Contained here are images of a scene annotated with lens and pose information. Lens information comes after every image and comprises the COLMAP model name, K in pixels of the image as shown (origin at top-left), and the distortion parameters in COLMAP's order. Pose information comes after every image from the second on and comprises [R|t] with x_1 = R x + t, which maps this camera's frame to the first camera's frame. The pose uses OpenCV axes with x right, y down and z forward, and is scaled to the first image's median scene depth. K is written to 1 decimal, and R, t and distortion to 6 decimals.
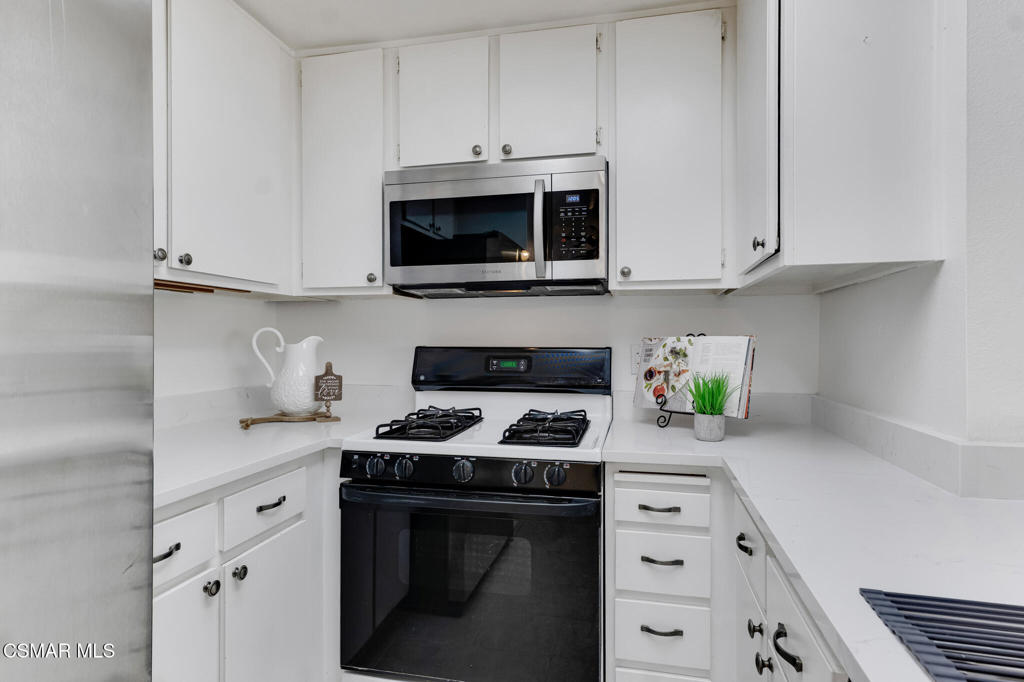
lens RADIAL K [[552.2, 0, 510.0], [0, 552.2, 340.2], [0, 0, 1]] dist [0.020353, -0.000850]
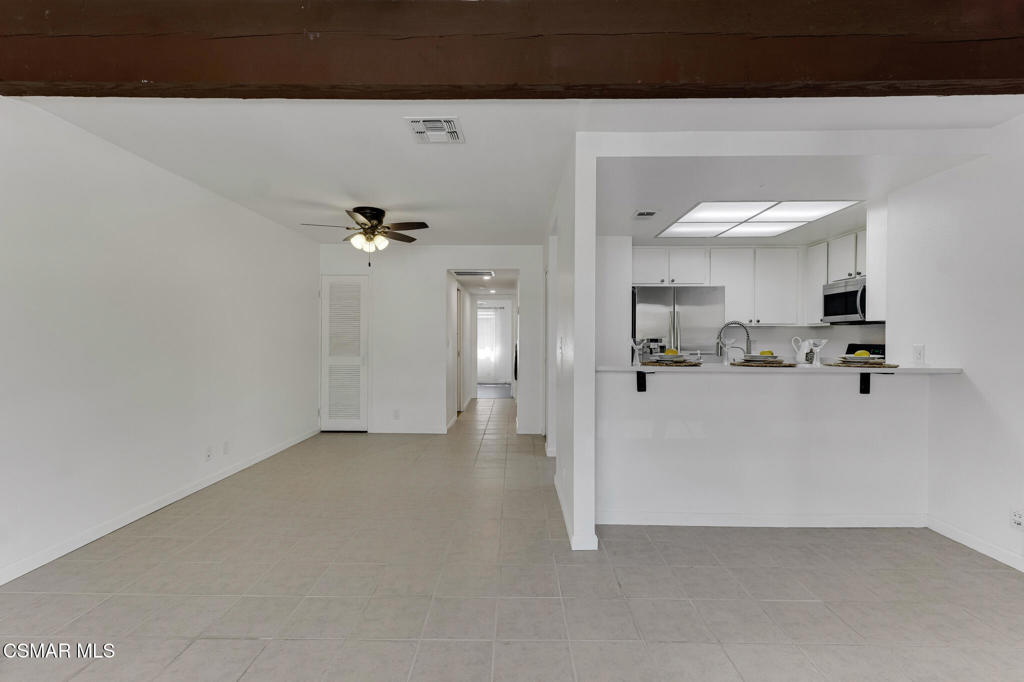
lens RADIAL K [[456.9, 0, 512.0], [0, 456.9, 341.0], [0, 0, 1]] dist [0.014264, 0.000067]
pose [[0.224056, 0.004284, -0.974567, 1.866692], [-0.002166, 0.999990, 0.003898, -0.007377], [0.974574, 0.001238, 0.224063, -1.229974]]
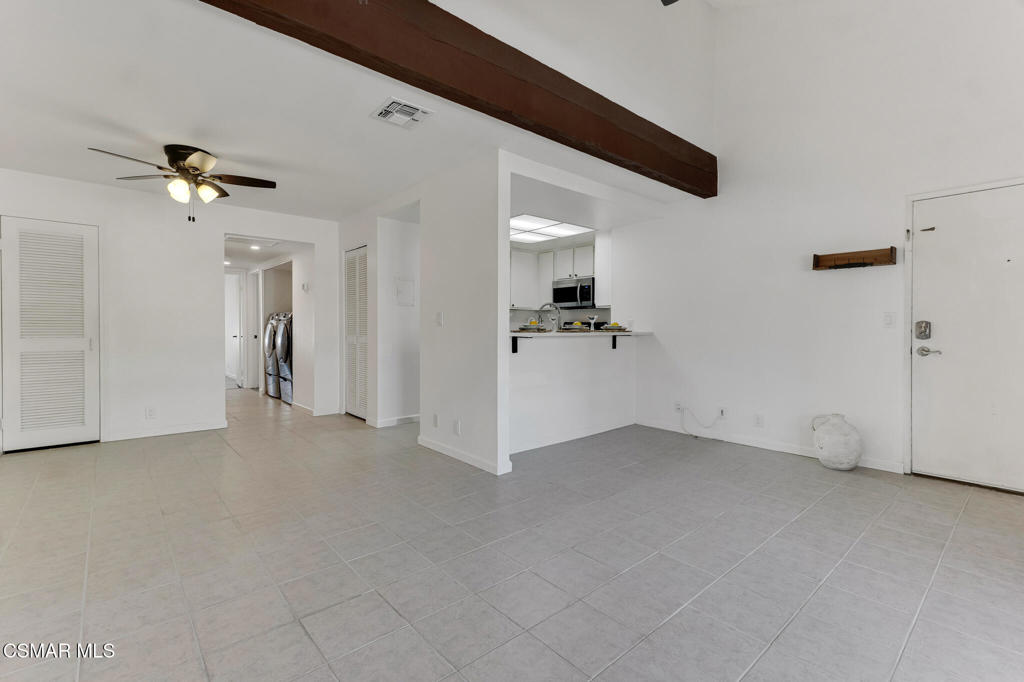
lens RADIAL K [[462.4, 0, 511.6], [0, 462.4, 330.7], [0, 0, 1]] dist [0.012250, 0.000045]
pose [[0.820242, 0.004131, -0.572002, 1.617401], [-0.000555, 0.999979, 0.006427, 0.059635], [0.572016, -0.004954, 0.820227, -2.201073]]
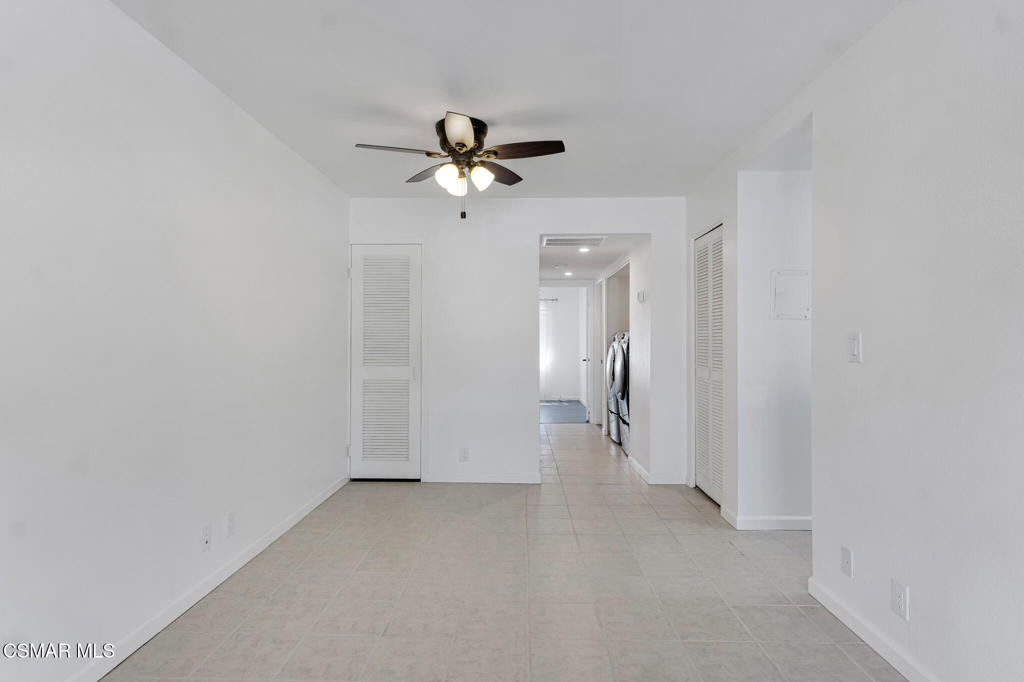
lens RADIAL K [[552.2, 0, 510.0], [0, 552.2, 340.2], [0, 0, 1]] dist [0.020353, -0.000850]
pose [[0.216325, -0.004953, -0.976309, 1.142613], [0.000085, 0.999987, -0.005055, 0.007905], [0.976321, 0.001011, 0.216323, -1.628538]]
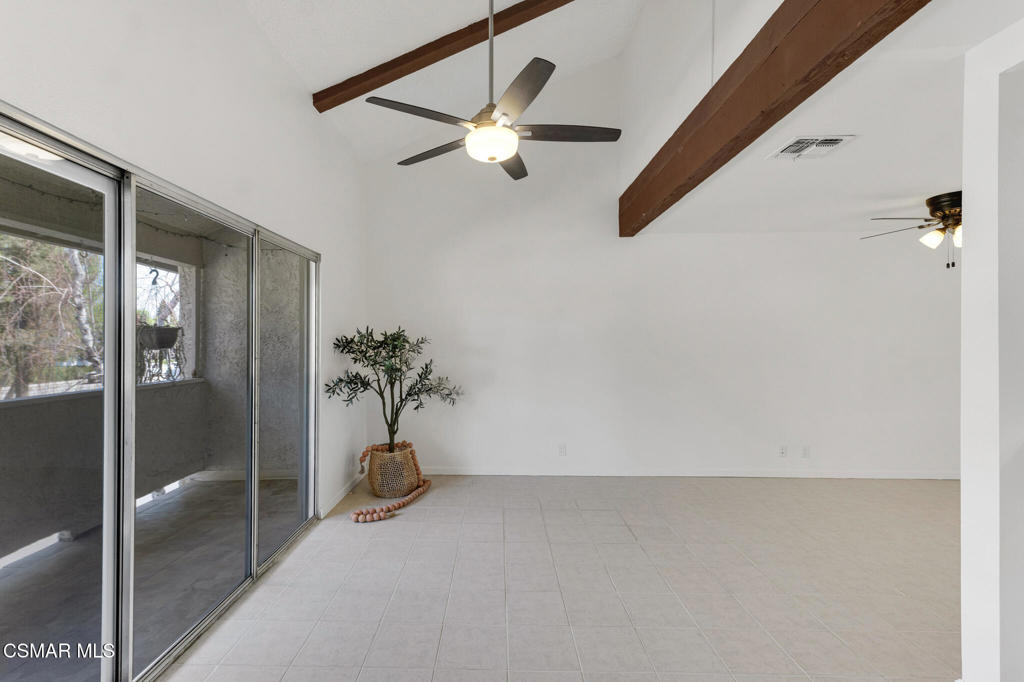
lens RADIAL K [[466.2, 0, 481.5], [0, 466.2, 346.2], [0, 0, 1]] dist [0.017928, -0.000263]
pose [[-0.979608, 0.004234, -0.200875, 1.662612], [0.003195, 0.999980, 0.005499, -0.074647], [0.200895, 0.004745, -0.979601, 0.025963]]
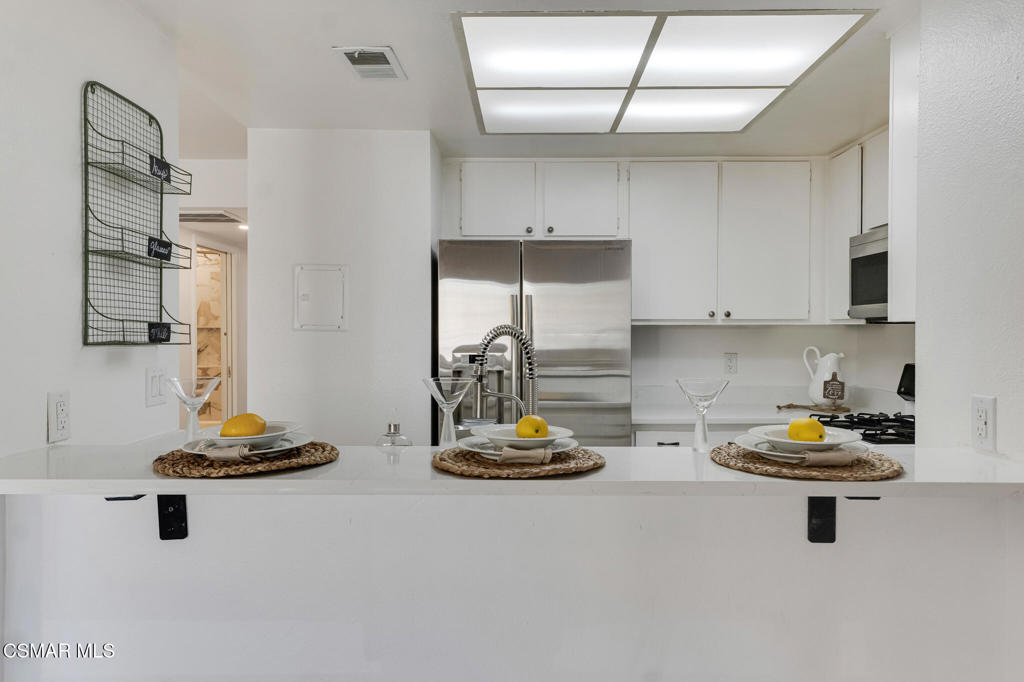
lens RADIAL K [[671.8, 0, 515.7], [0, 671.8, 337.1], [0, 0, 1]] dist [0.009762, 0.001152]
pose [[0.220643, 0.010137, -0.975302, 1.262842], [0.000435, 0.999945, 0.010492, -0.073316], [0.975355, -0.002739, 0.220626, -0.195834]]
